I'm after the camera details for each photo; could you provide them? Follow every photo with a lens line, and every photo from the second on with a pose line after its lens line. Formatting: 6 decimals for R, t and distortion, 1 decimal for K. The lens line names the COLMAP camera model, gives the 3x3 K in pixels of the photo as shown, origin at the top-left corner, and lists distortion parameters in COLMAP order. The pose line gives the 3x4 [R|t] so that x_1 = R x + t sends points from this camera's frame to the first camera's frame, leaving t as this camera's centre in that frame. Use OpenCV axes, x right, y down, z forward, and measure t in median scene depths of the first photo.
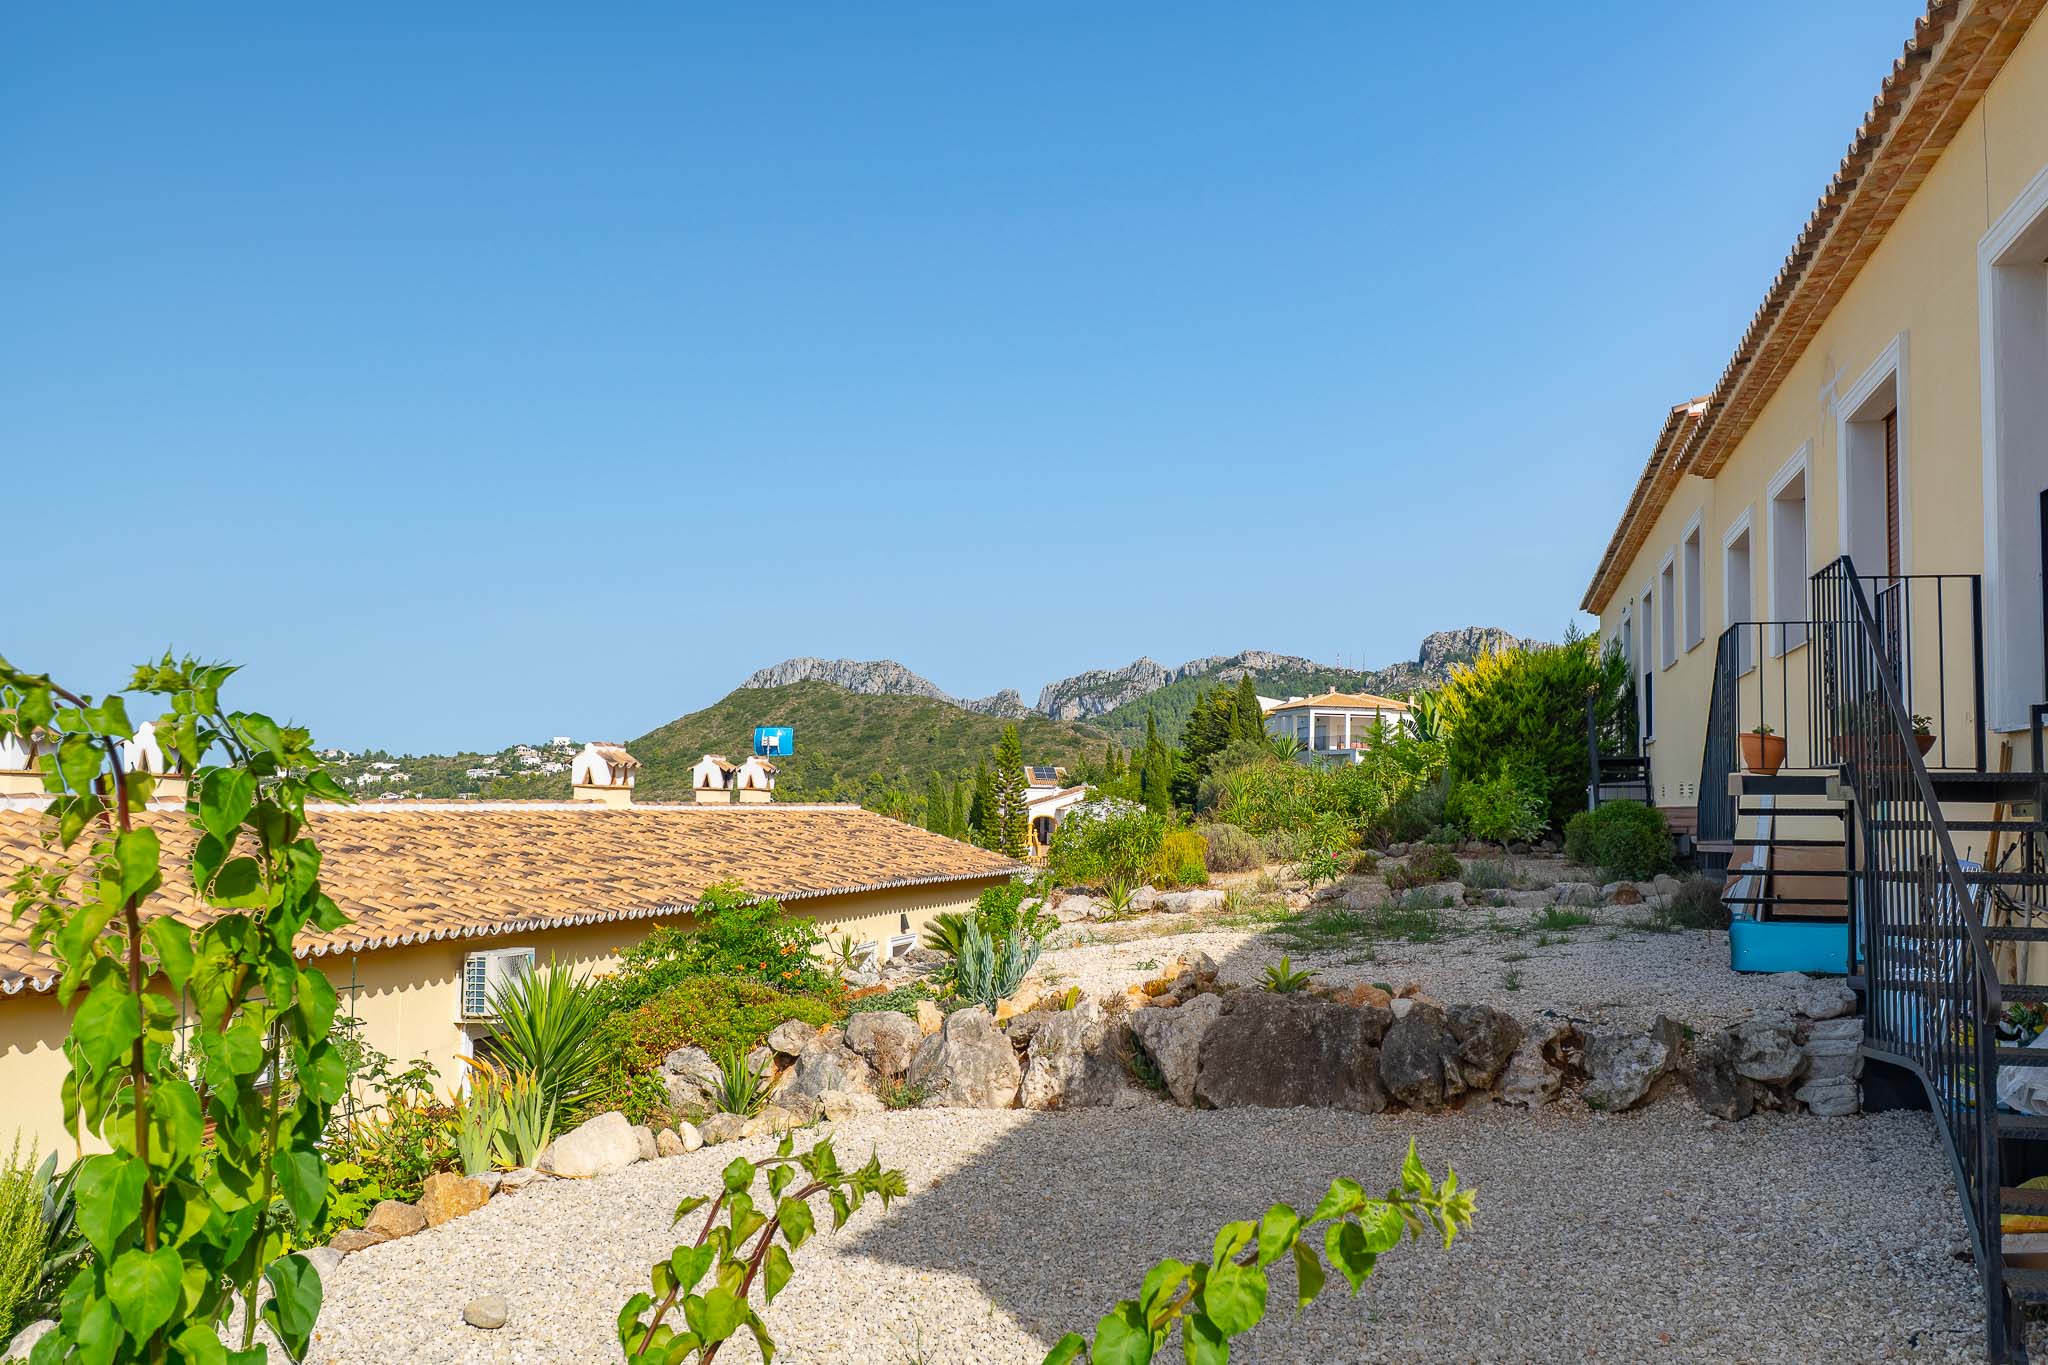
lens RADIAL K [[1670.2, 0, 1063.5], [0, 1670.2, 677.9], [0, 0, 1]] dist [0.000355, 0.002015]
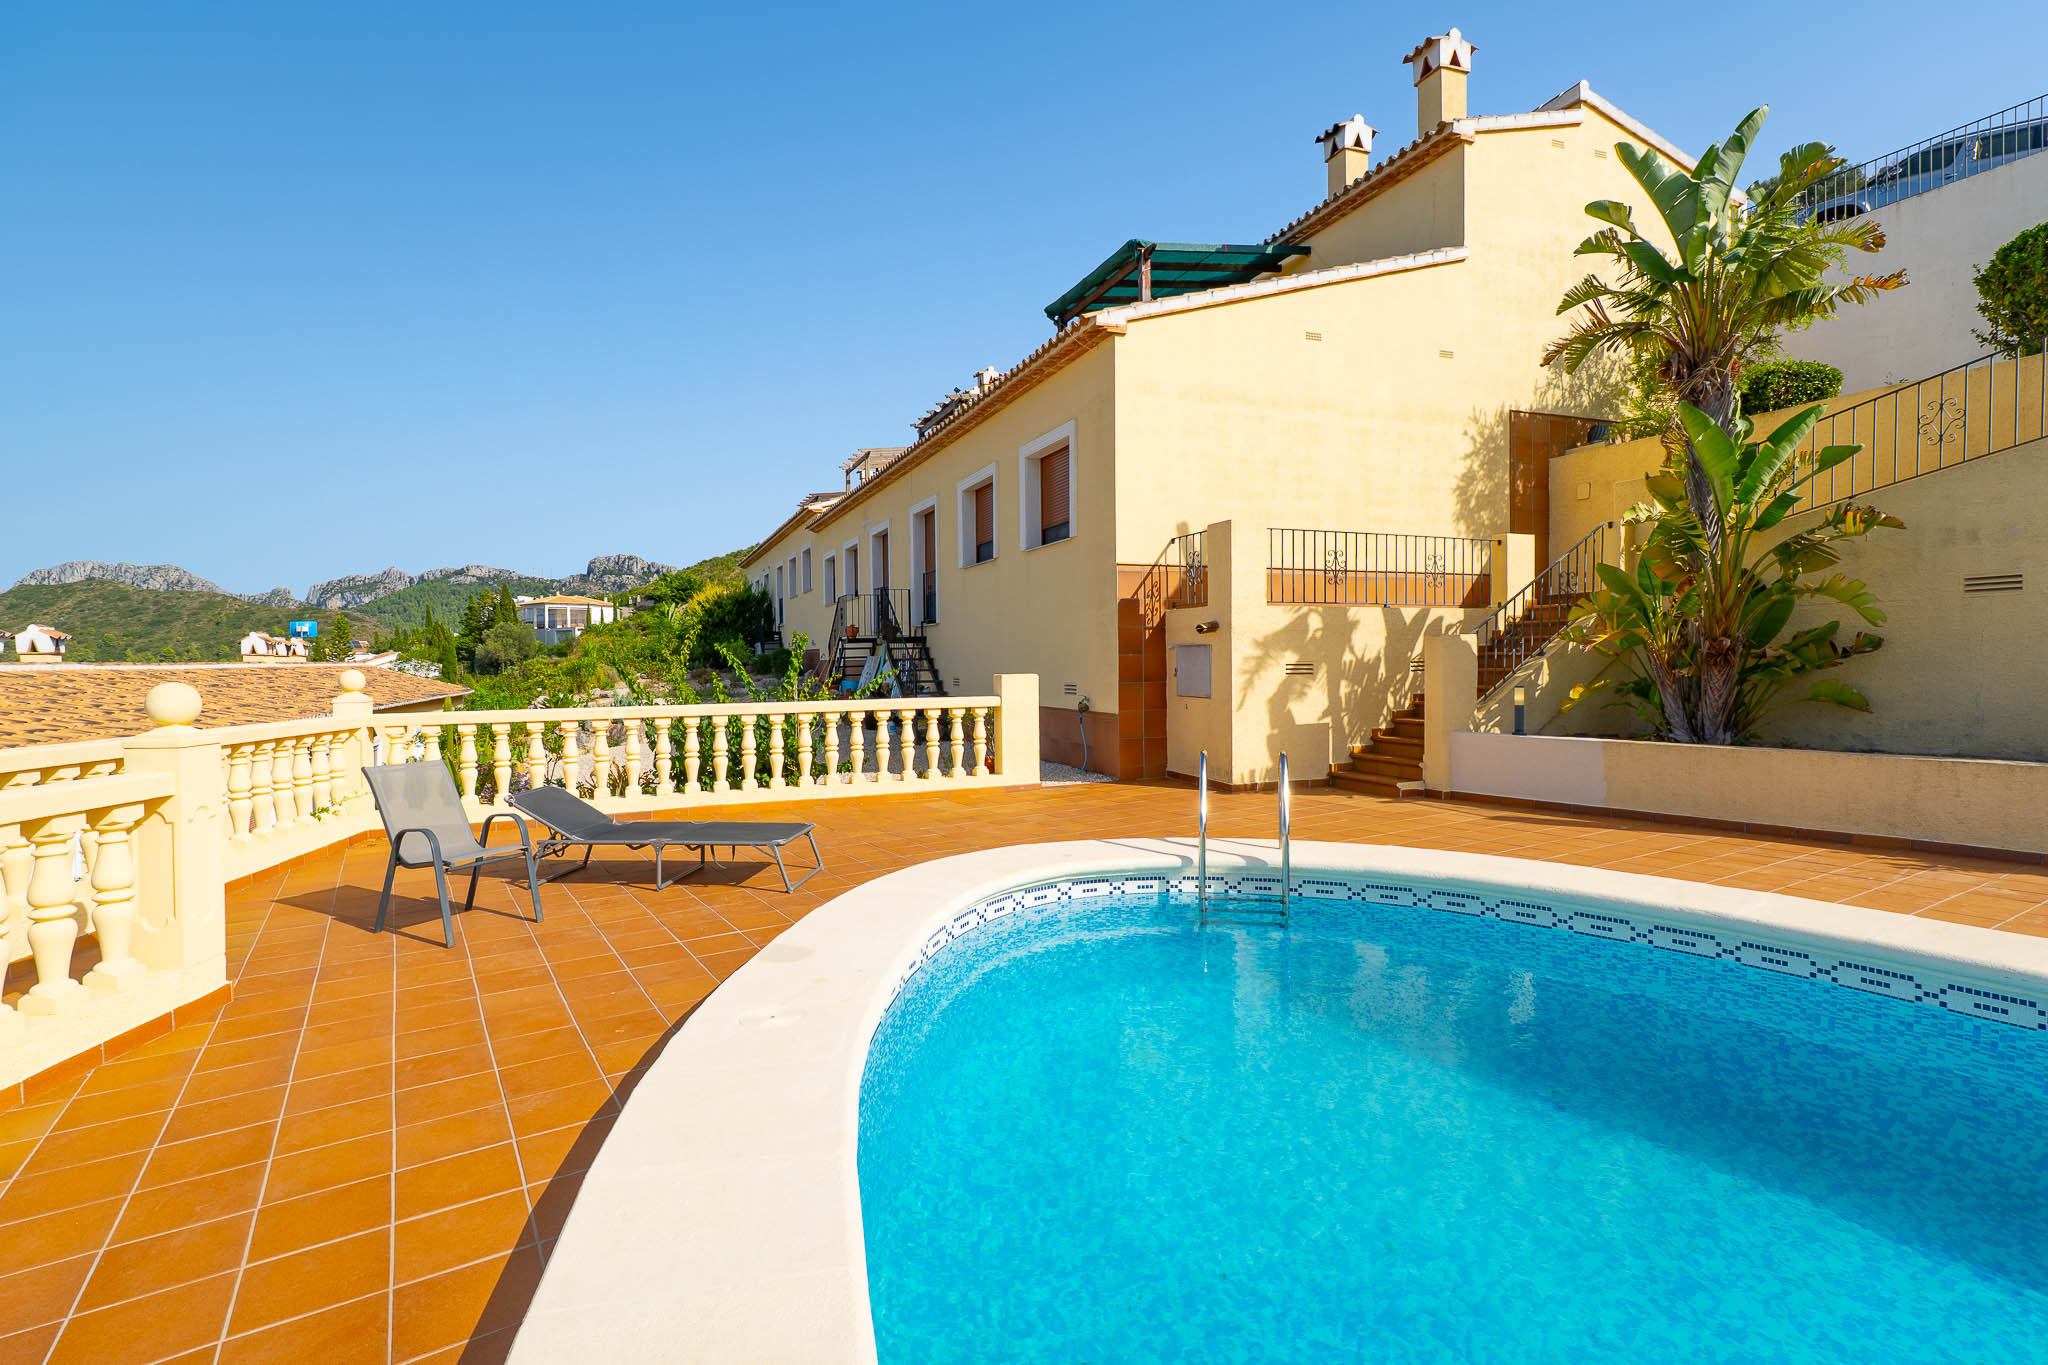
lens RADIAL K [[993.4, 0, 1032.3], [0, 993.4, 658.6], [0, 0, 1]] dist [0.001795, -0.000429]
pose [[0.792831, -0.030889, 0.608658, -0.046336], [-0.016445, 0.997267, 0.072031, -0.004630], [-0.609219, -0.067118, 0.790156, -0.074068]]
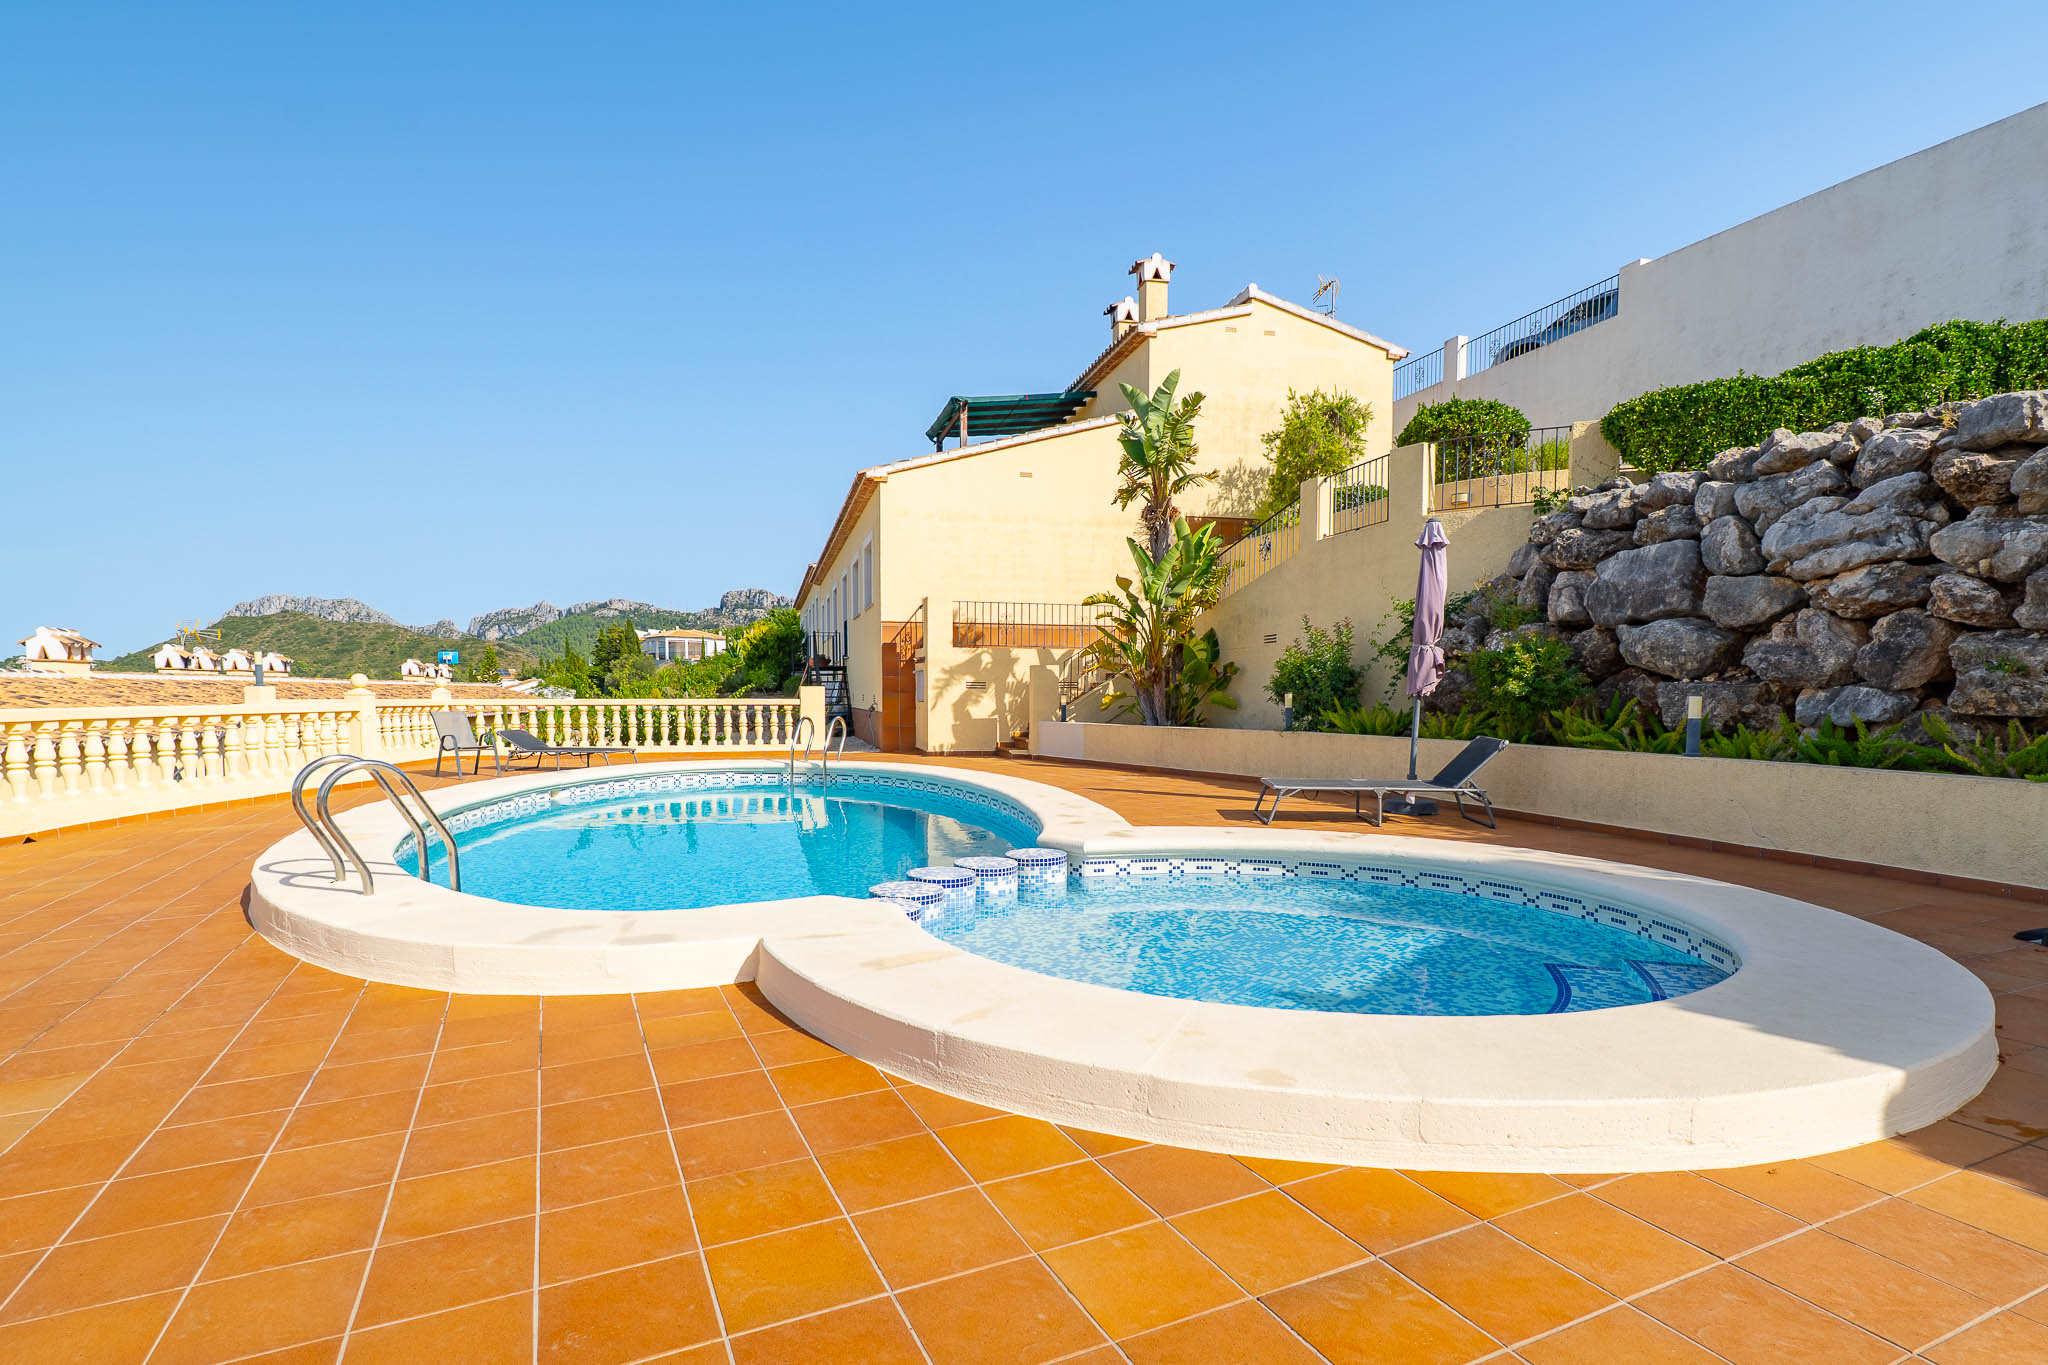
lens RADIAL K [[1051.5, 0, 1097.7], [0, 1051.5, 749.5], [0, 0, 1]] dist [0.000140, 0.000787]
pose [[0.849091, -0.047069, 0.526145, -0.041400], [-0.021854, 0.992040, 0.124014, -0.008421], [-0.527794, -0.116798, 0.841303, -0.168081]]
